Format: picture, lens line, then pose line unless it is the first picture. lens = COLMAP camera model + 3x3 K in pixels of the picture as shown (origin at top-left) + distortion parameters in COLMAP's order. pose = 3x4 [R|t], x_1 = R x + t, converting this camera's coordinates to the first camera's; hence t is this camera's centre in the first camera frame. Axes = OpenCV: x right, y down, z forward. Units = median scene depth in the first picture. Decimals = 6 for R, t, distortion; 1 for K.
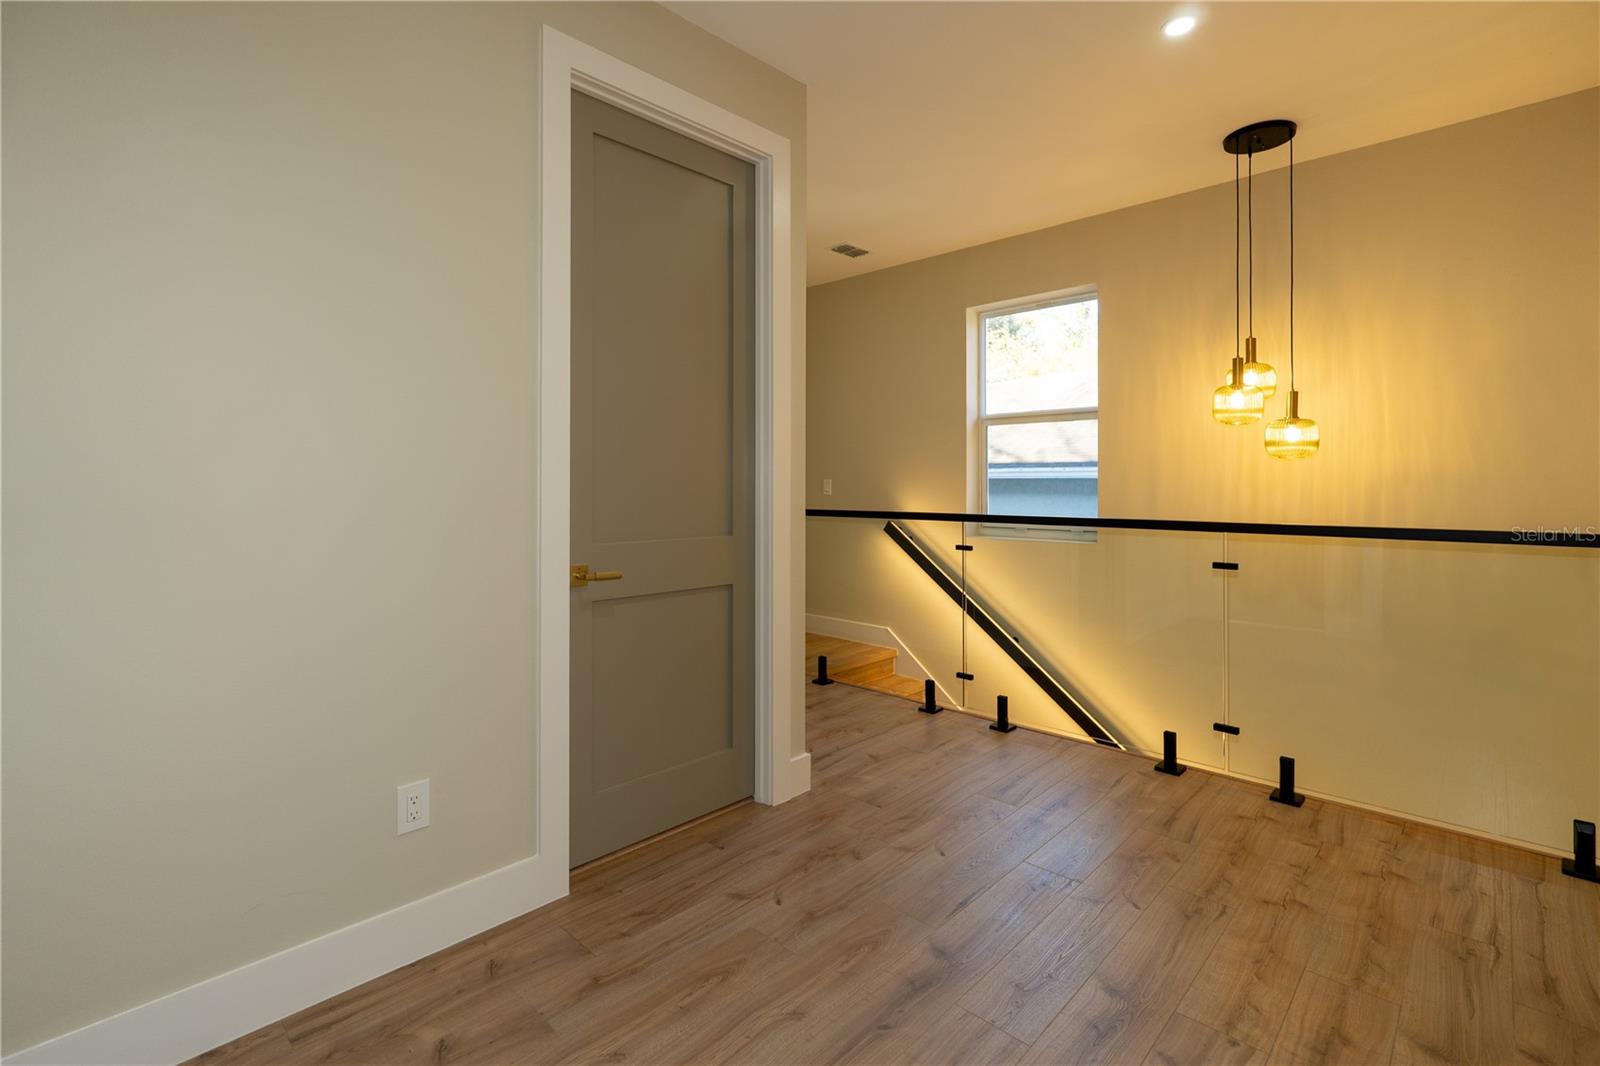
lens RADIAL K [[732.0, 0, 797.1], [0, 732.0, 477.5], [0, 0, 1]] dist [-0.006066, 0.000588]
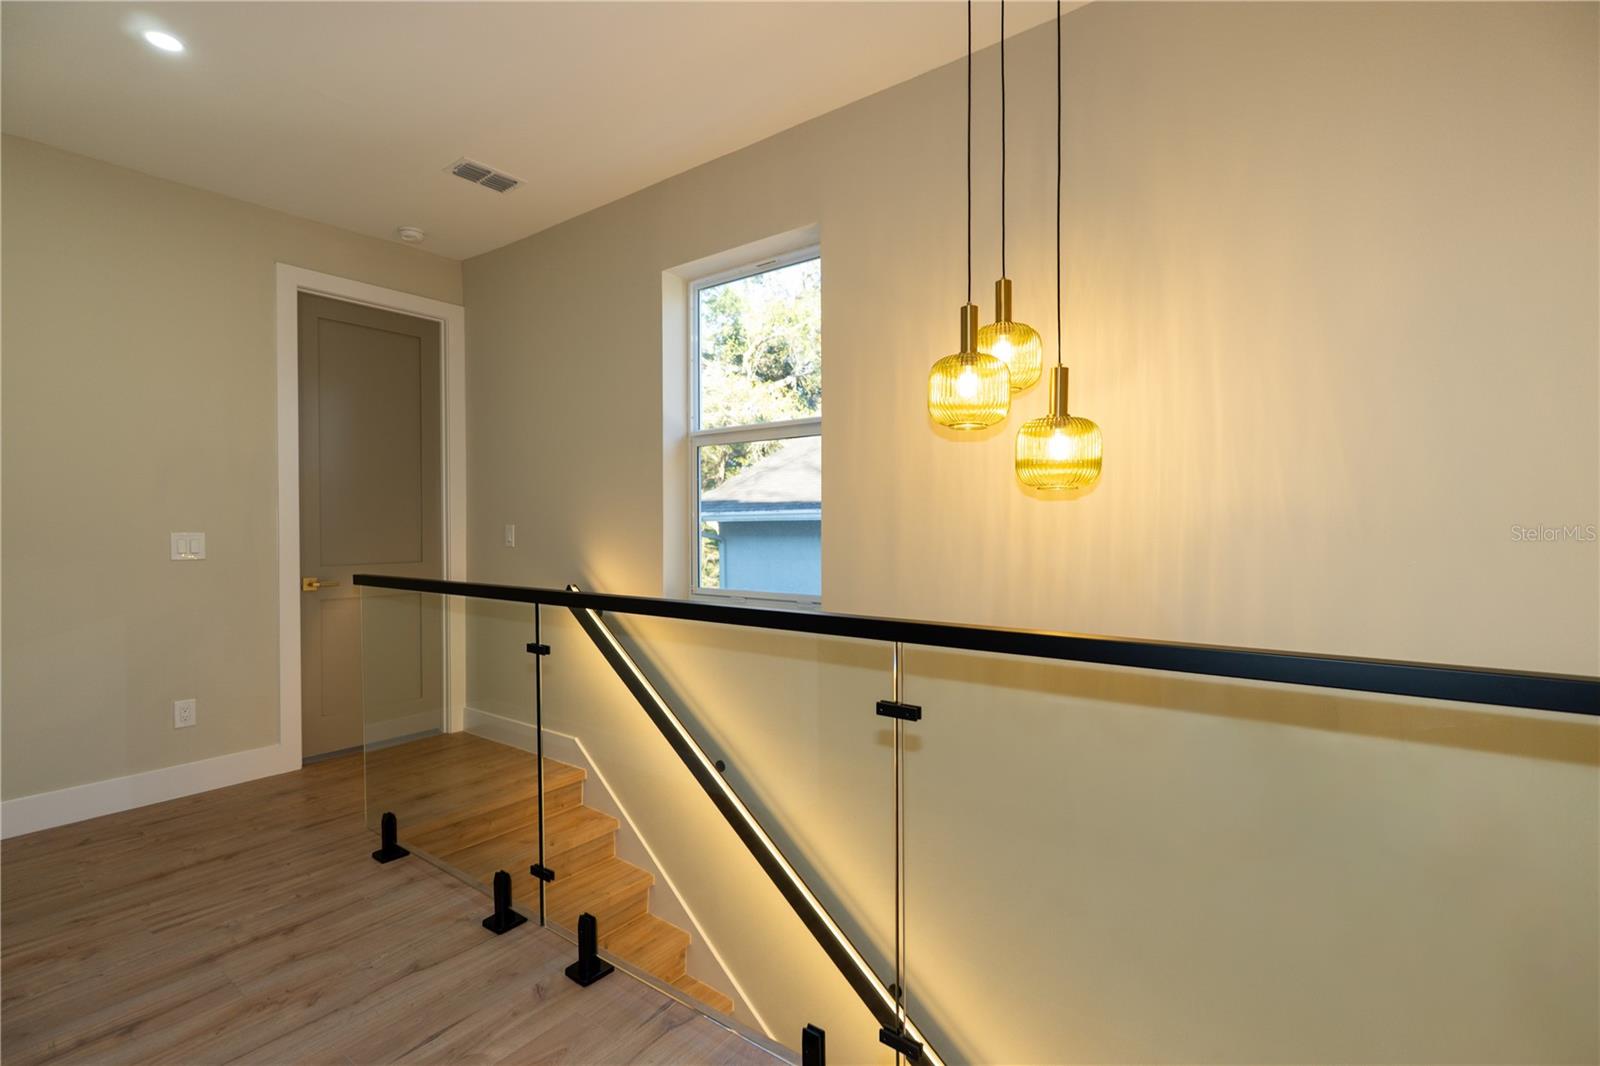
lens RADIAL K [[732.0, 0, 800.3], [0, 732.0, 532.2], [0, 0, 1]] dist [-0.006066, 0.000588]
pose [[0.991694, -0.005533, 0.128501, 0.390160], [0.002896, 0.999782, 0.020699, -0.006655], [-0.128587, -0.020155, 0.991493, 0.450366]]
